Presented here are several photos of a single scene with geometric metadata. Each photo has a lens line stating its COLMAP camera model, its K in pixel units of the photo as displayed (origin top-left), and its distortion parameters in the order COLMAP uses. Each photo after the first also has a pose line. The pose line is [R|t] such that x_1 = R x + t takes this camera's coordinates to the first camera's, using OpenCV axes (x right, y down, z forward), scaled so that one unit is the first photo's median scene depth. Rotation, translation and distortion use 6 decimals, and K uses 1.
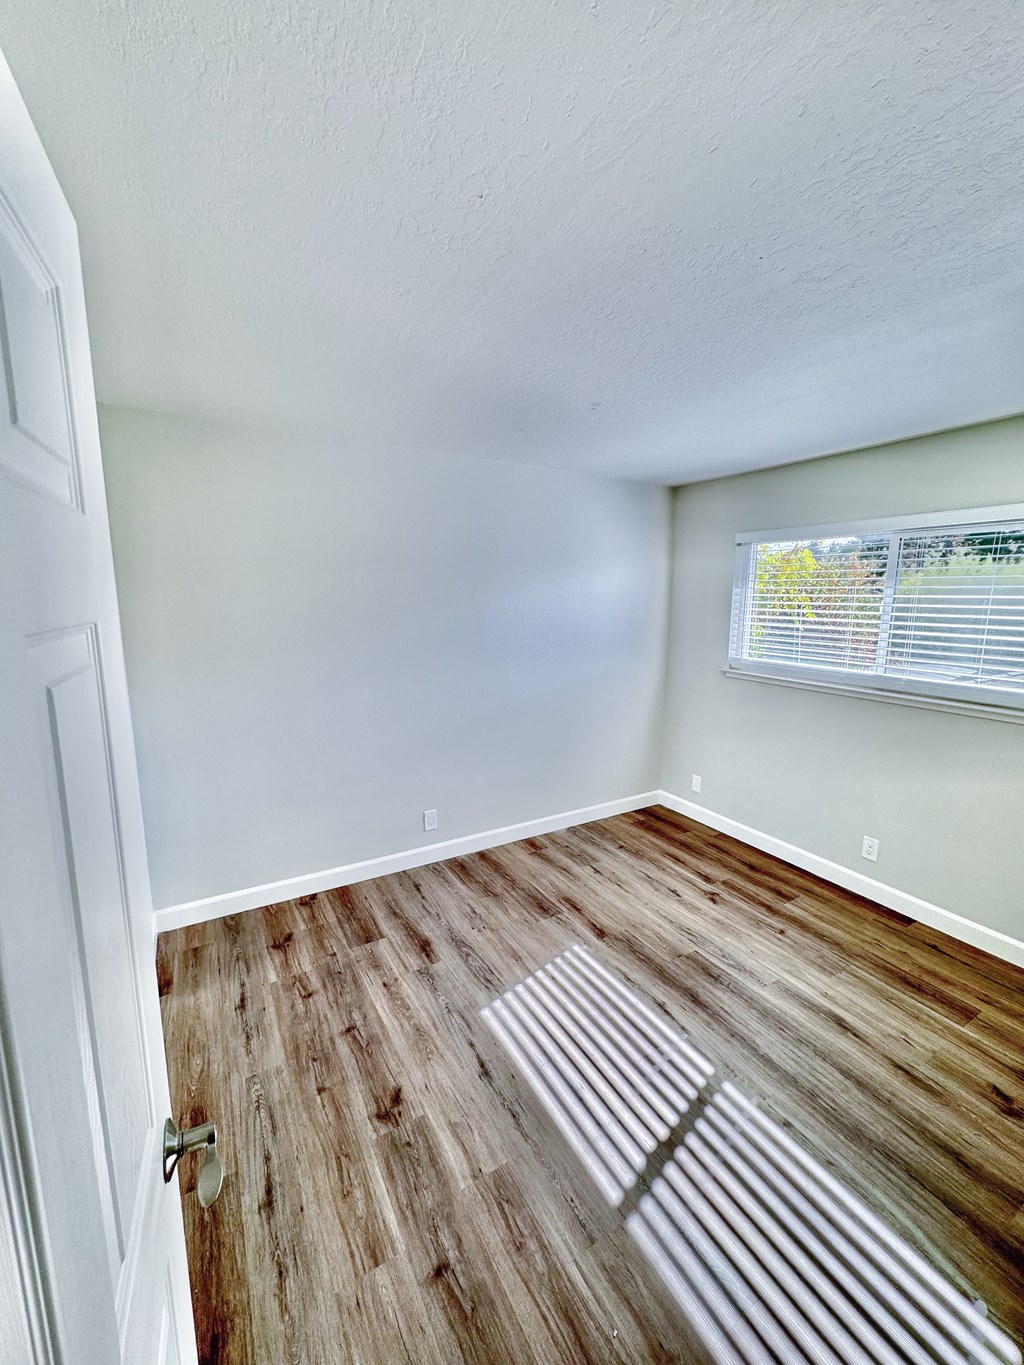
lens RADIAL K [[543.8, 0, 512.0], [0, 543.8, 682.5], [0, 0, 1]] dist [-0.000783, 0.000414]
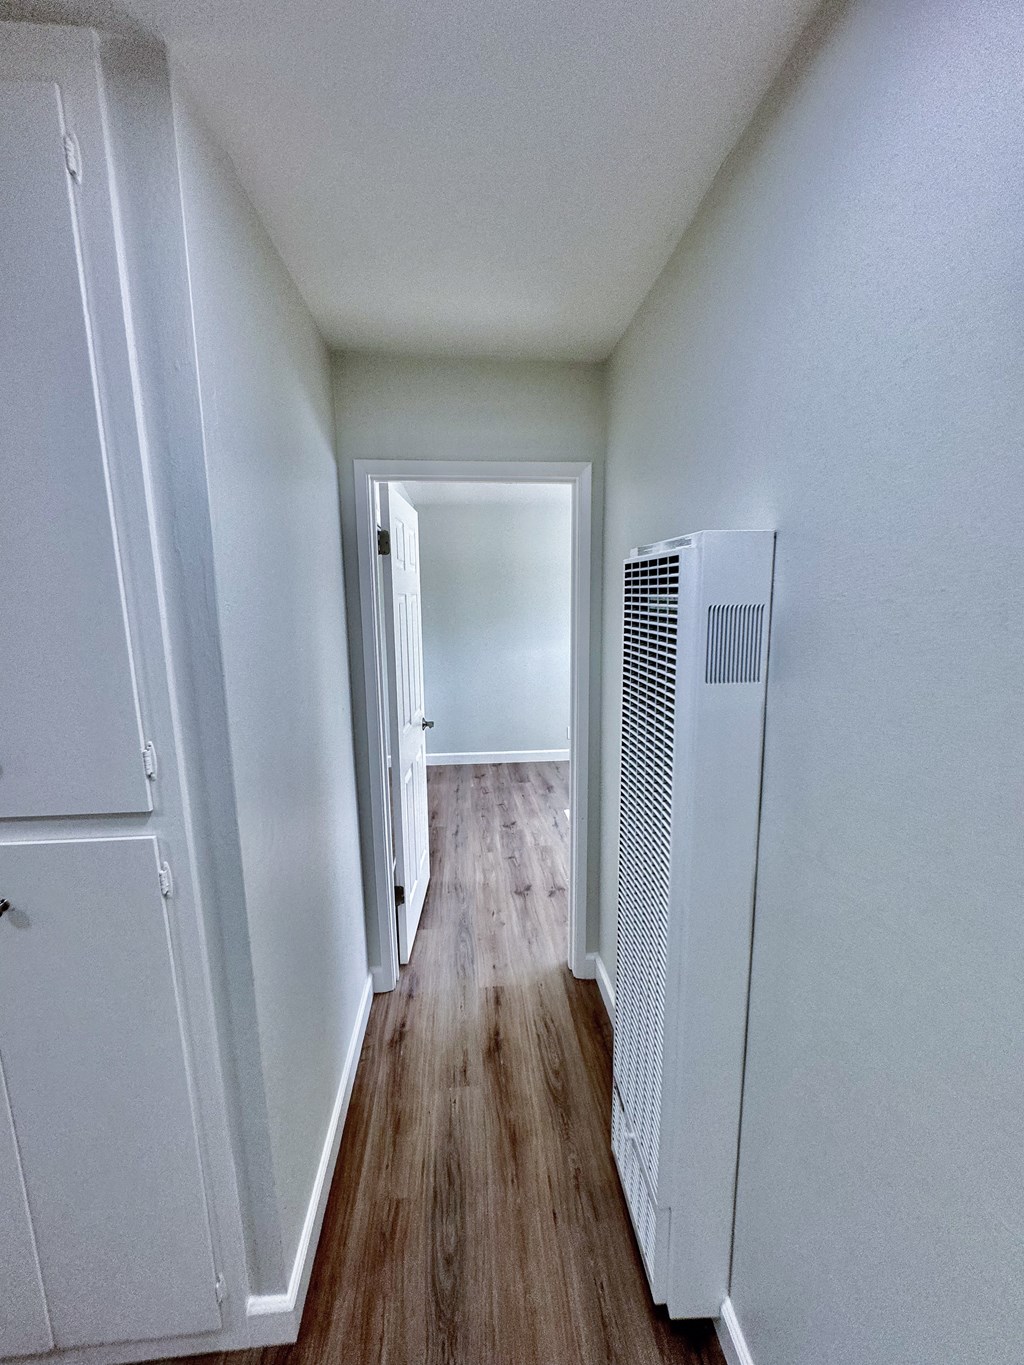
lens RADIAL K [[543.8, 0, 512.0], [0, 543.8, 682.5], [0, 0, 1]] dist [-0.000783, 0.000414]
pose [[0.903660, 0.048386, -0.425509, 0.527796], [-0.049394, 0.998742, 0.008671, 0.145743], [0.425393, 0.013182, 0.904913, -0.753232]]
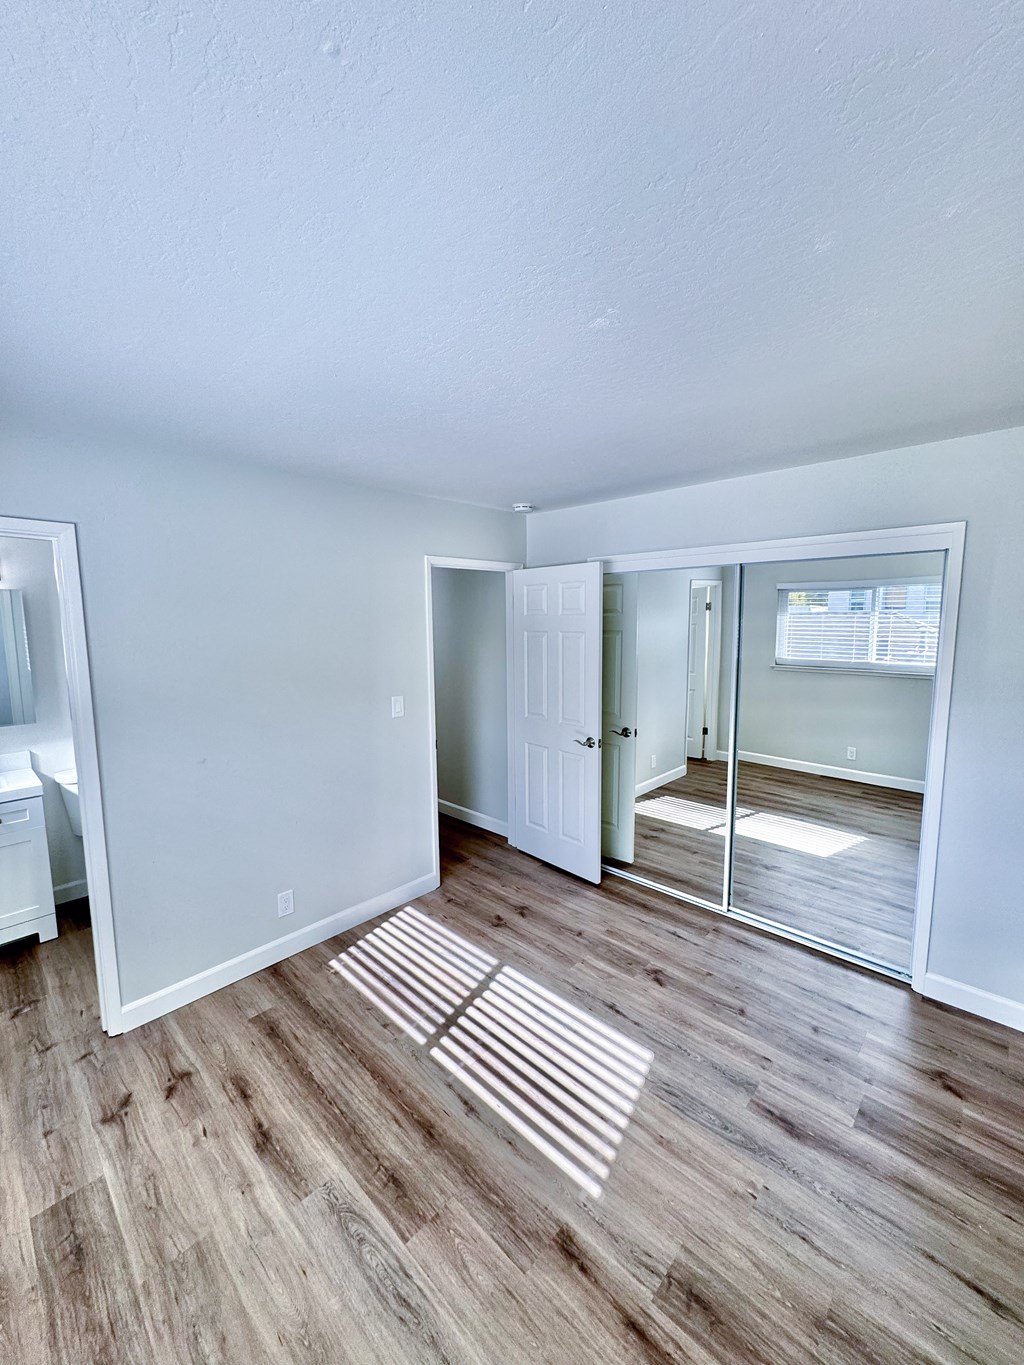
lens RADIAL K [[543.8, 0, 512.0], [0, 543.8, 682.5], [0, 0, 1]] dist [-0.000783, 0.000414]
pose [[-0.961763, 0.030473, -0.272181, 0.409139], [-0.044921, 0.962782, 0.266521, -0.278808], [0.270172, 0.268556, -0.924600, 1.568510]]
